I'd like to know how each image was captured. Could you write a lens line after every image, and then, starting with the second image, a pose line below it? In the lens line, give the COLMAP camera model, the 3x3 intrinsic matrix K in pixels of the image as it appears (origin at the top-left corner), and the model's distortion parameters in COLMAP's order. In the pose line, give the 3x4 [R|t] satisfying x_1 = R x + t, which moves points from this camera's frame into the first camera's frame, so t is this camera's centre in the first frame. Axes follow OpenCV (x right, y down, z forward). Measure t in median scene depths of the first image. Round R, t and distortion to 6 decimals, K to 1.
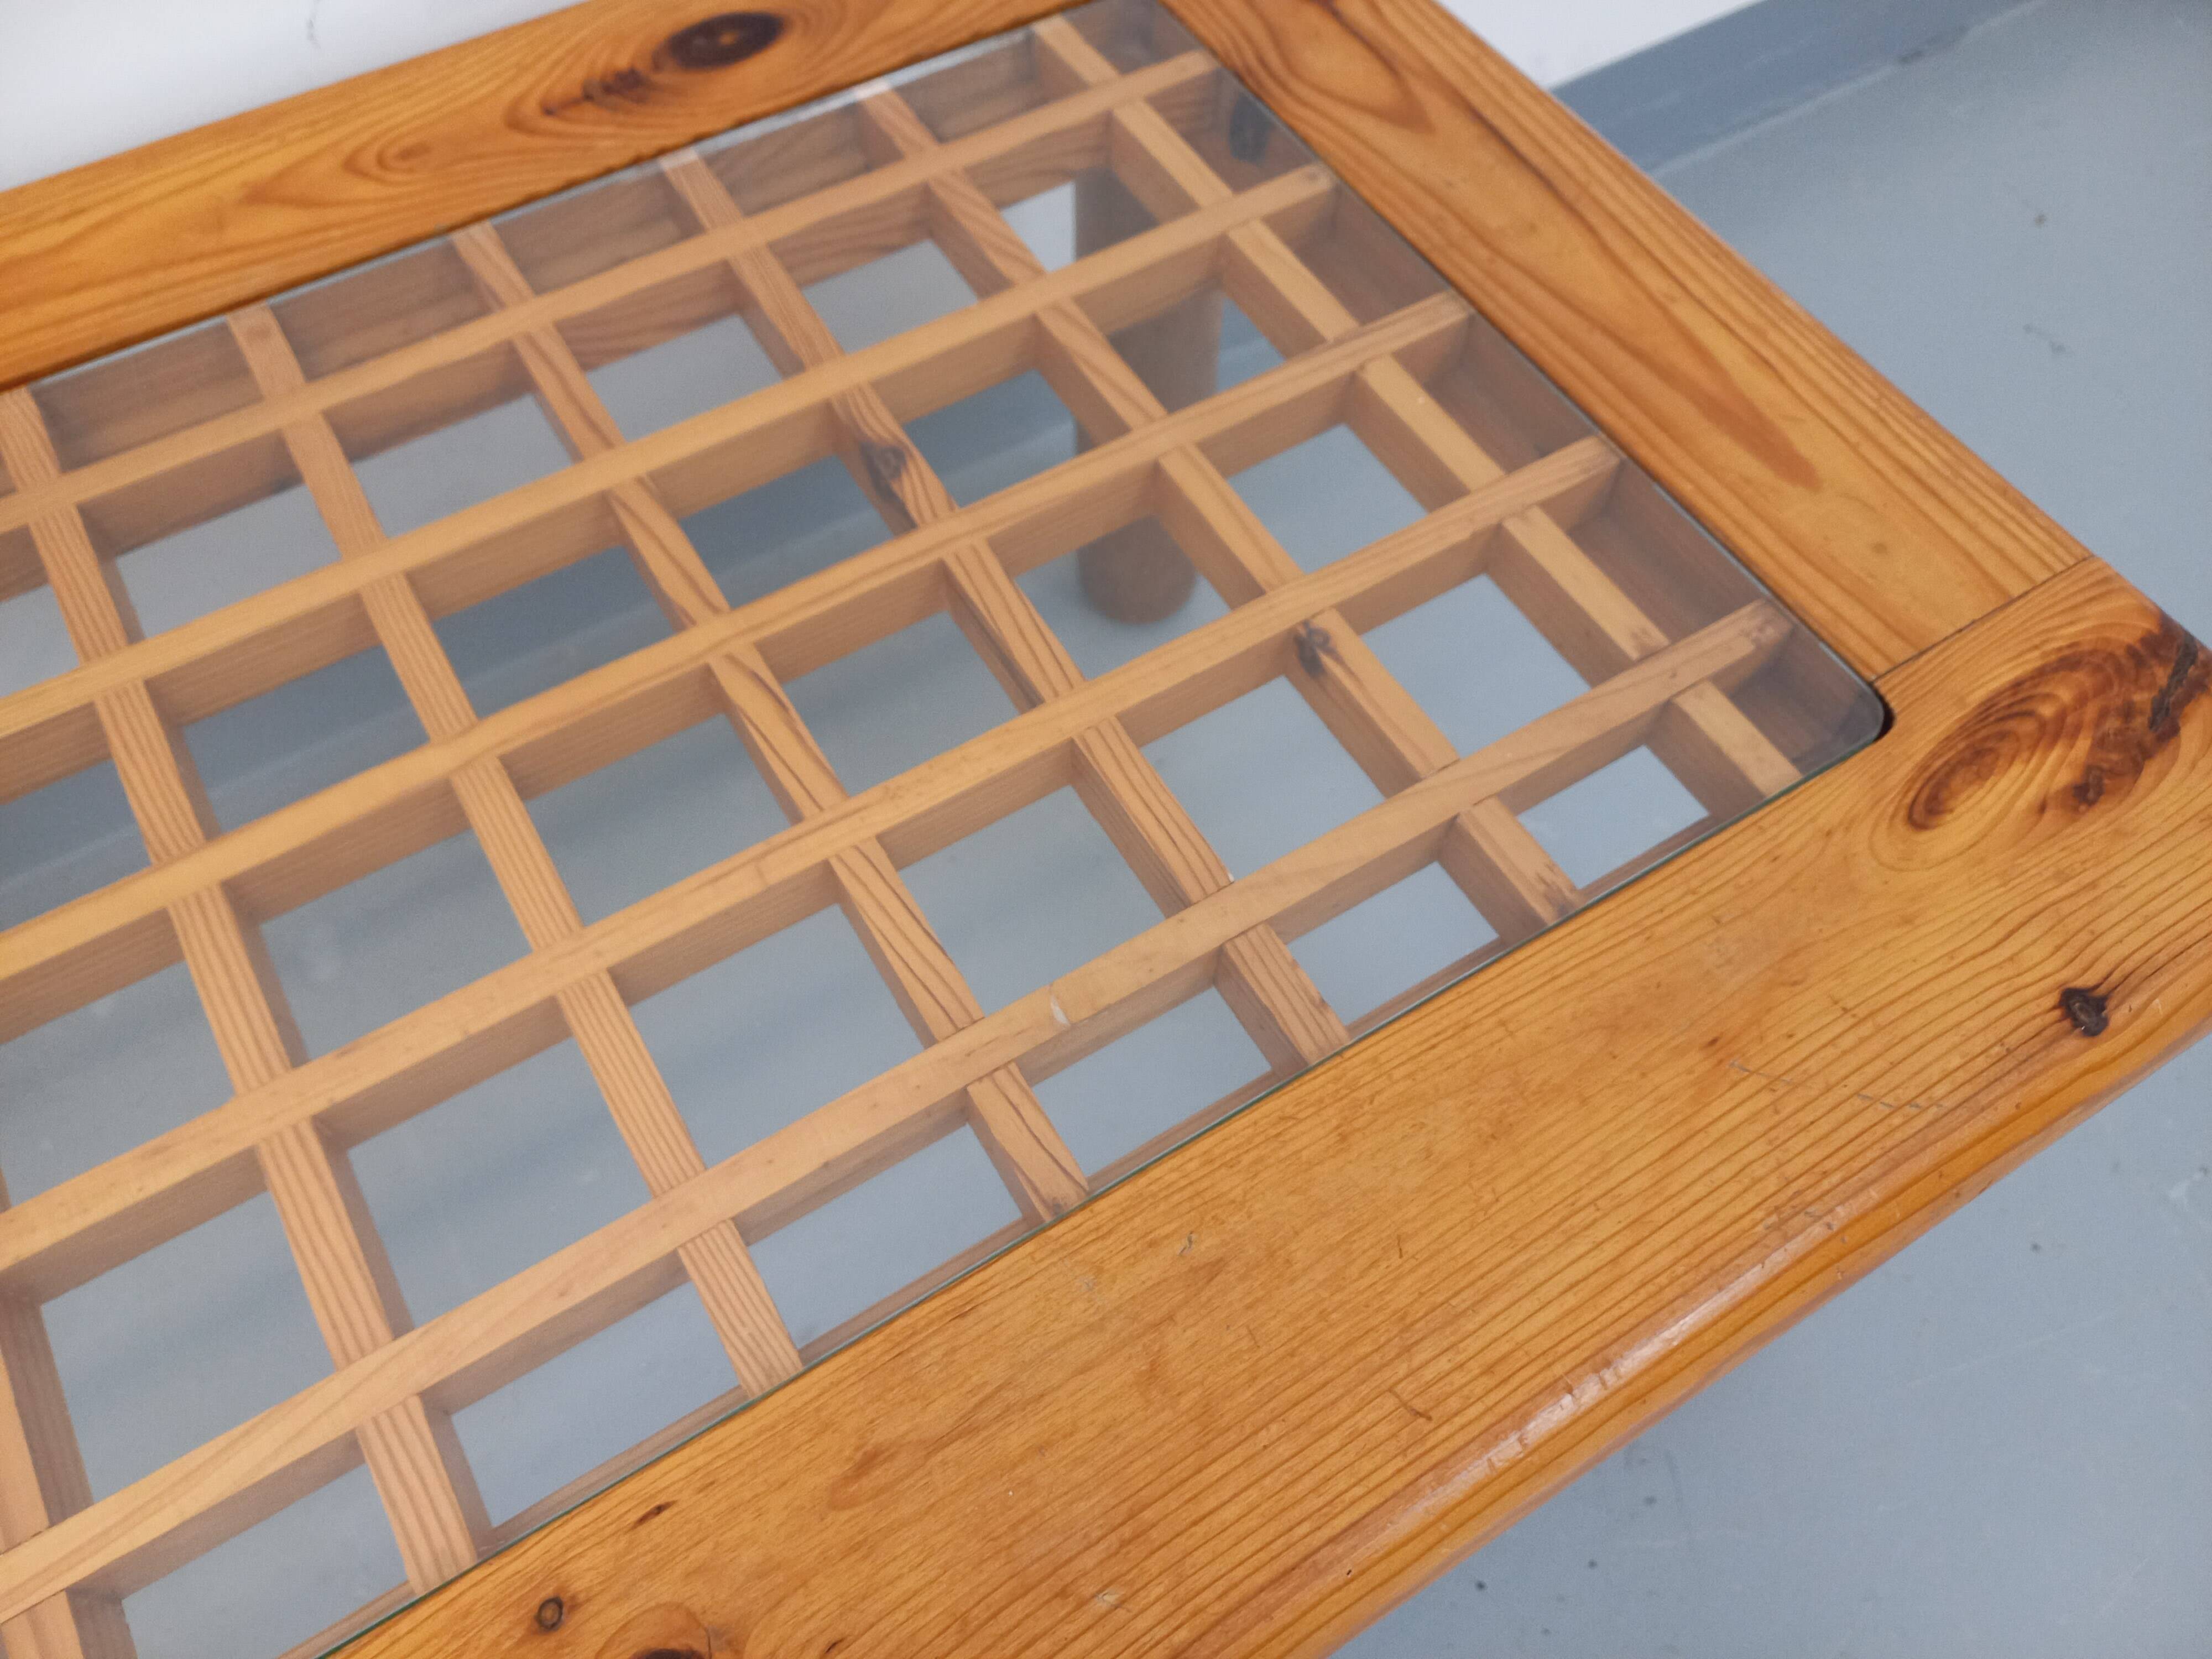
lens RADIAL K [[1645.5, 0, 1106.0], [0, 1645.5, 829.5], [0, 0, 1]] dist [0.025824, -0.009824]
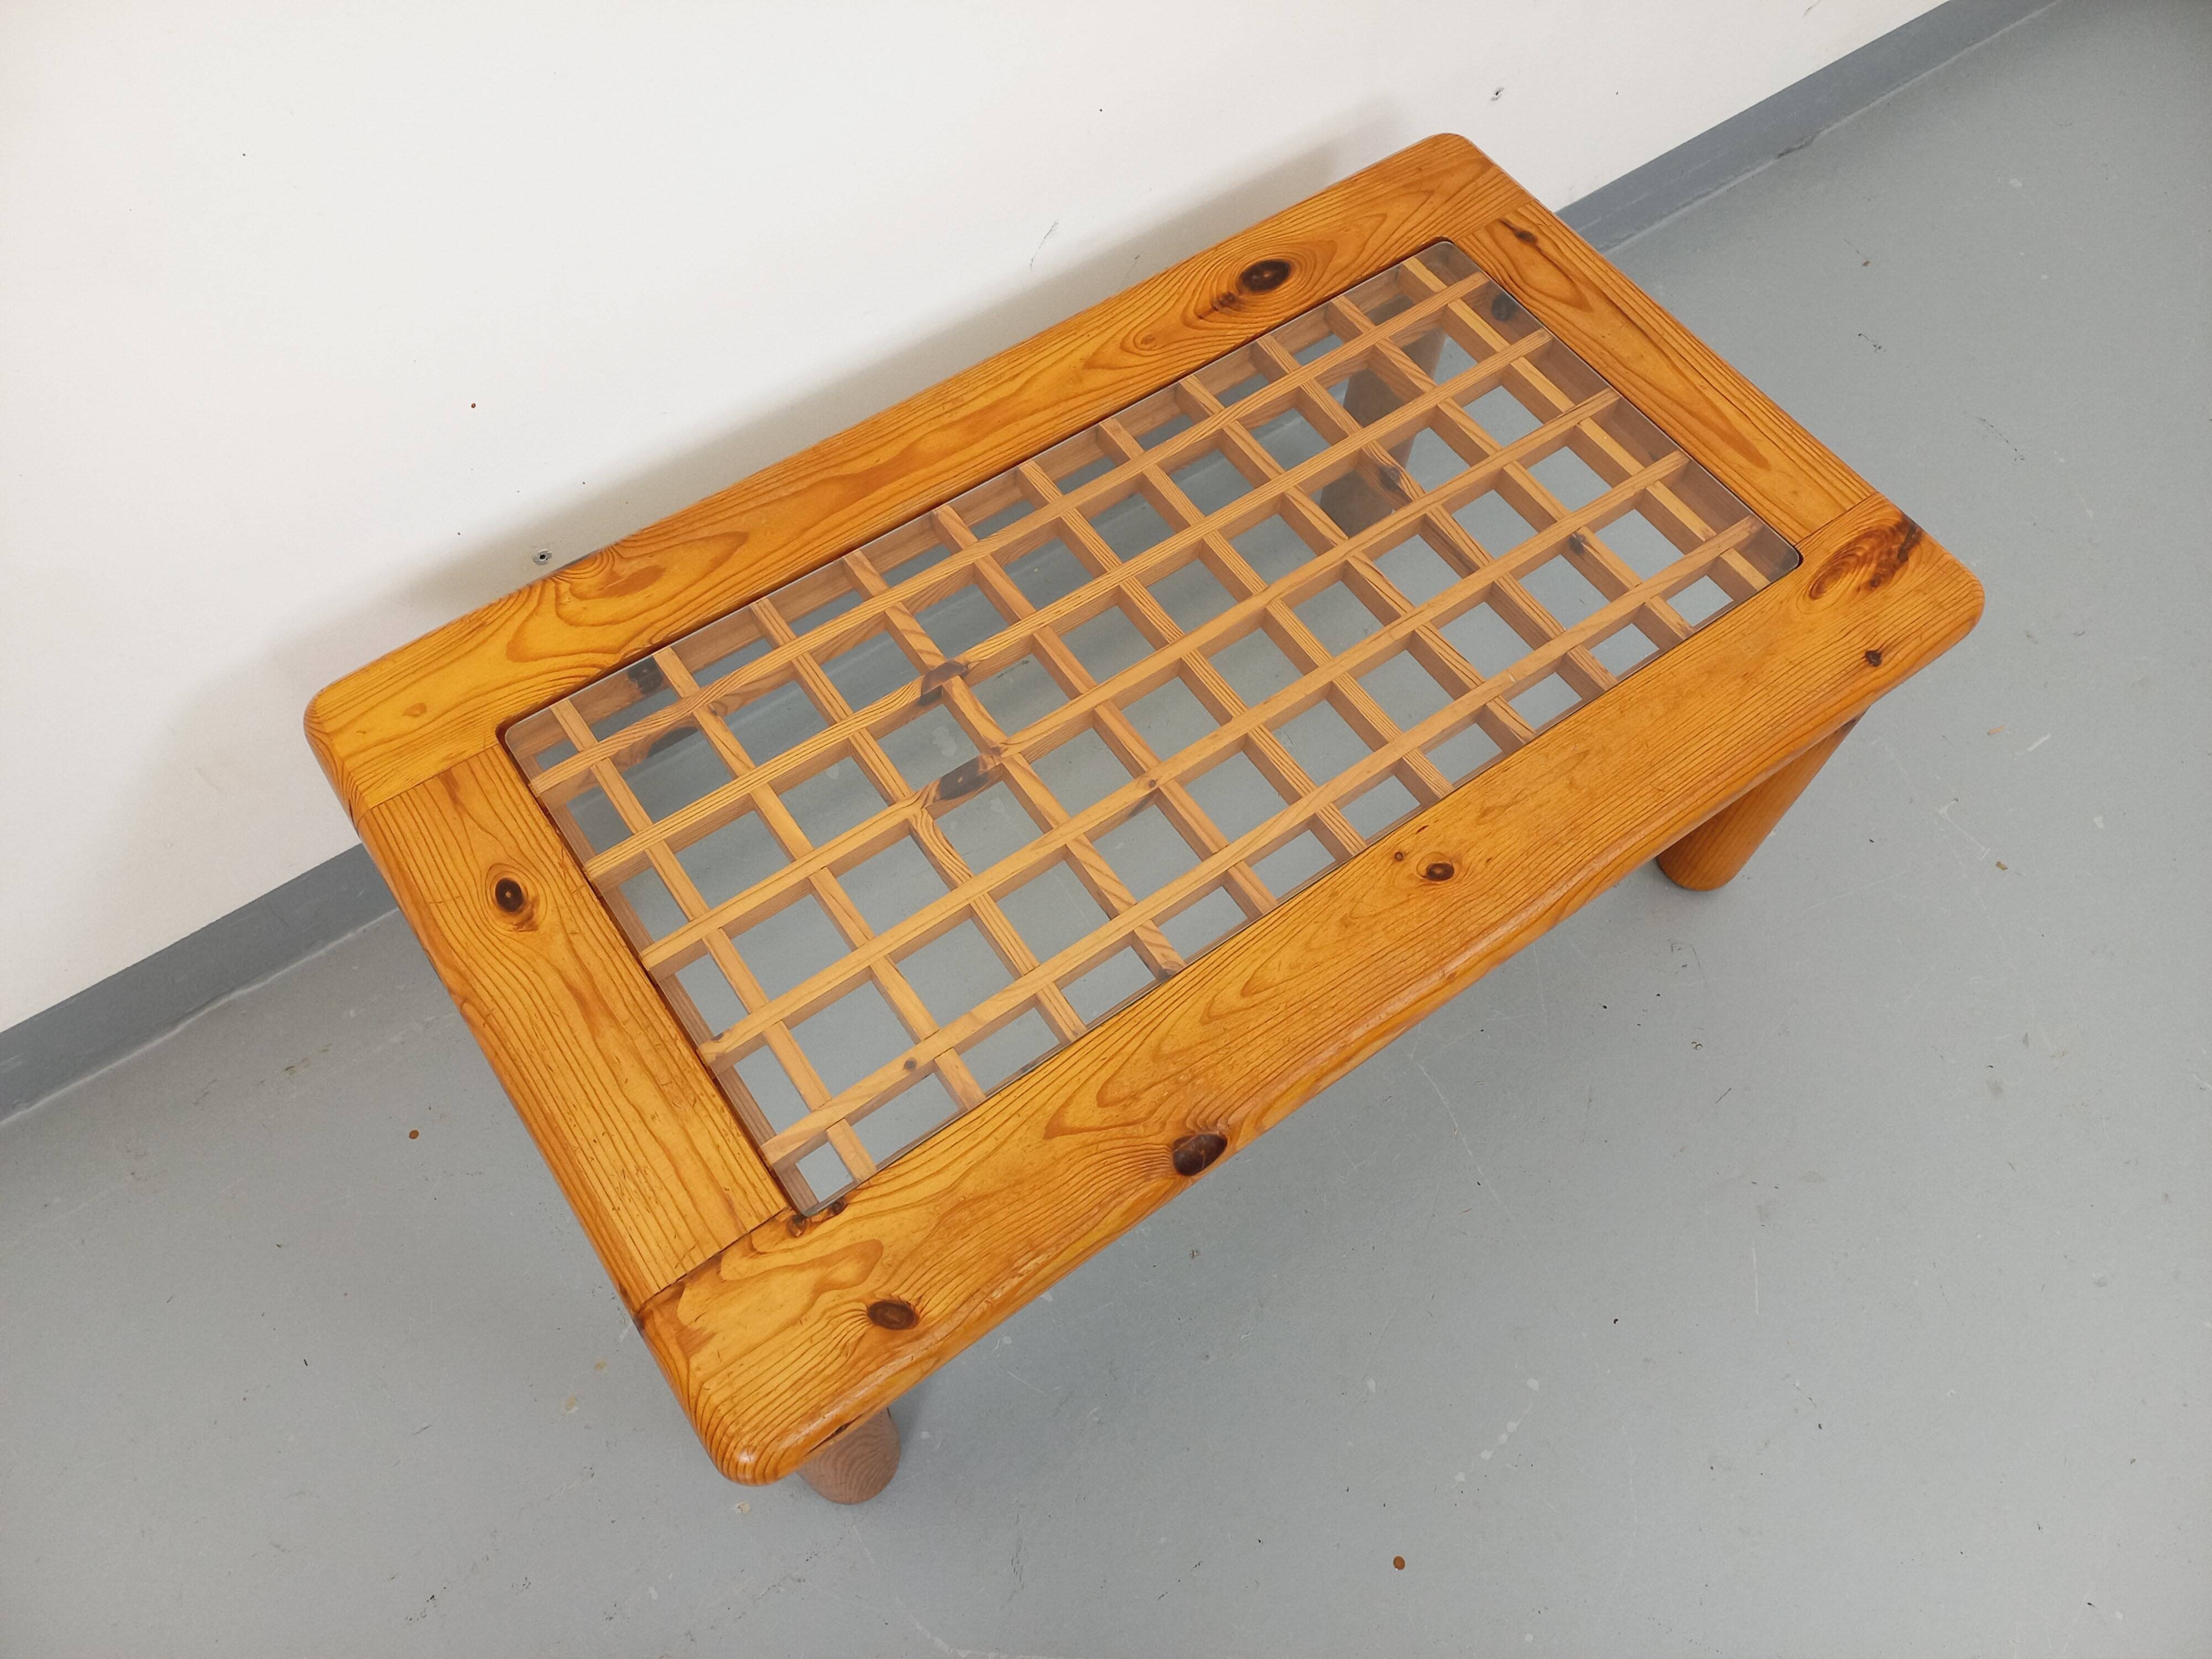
lens RADIAL K [[1594.5, 0, 1112.7], [0, 1594.5, 809.7], [0, 0, 1]] dist [0.101156, -0.127501]
pose [[0.996944, -0.050489, 0.059612, -0.736392], [0.047906, 0.997882, 0.043995, 0.152915], [-0.061707, -0.041005, 0.997252, -1.409647]]
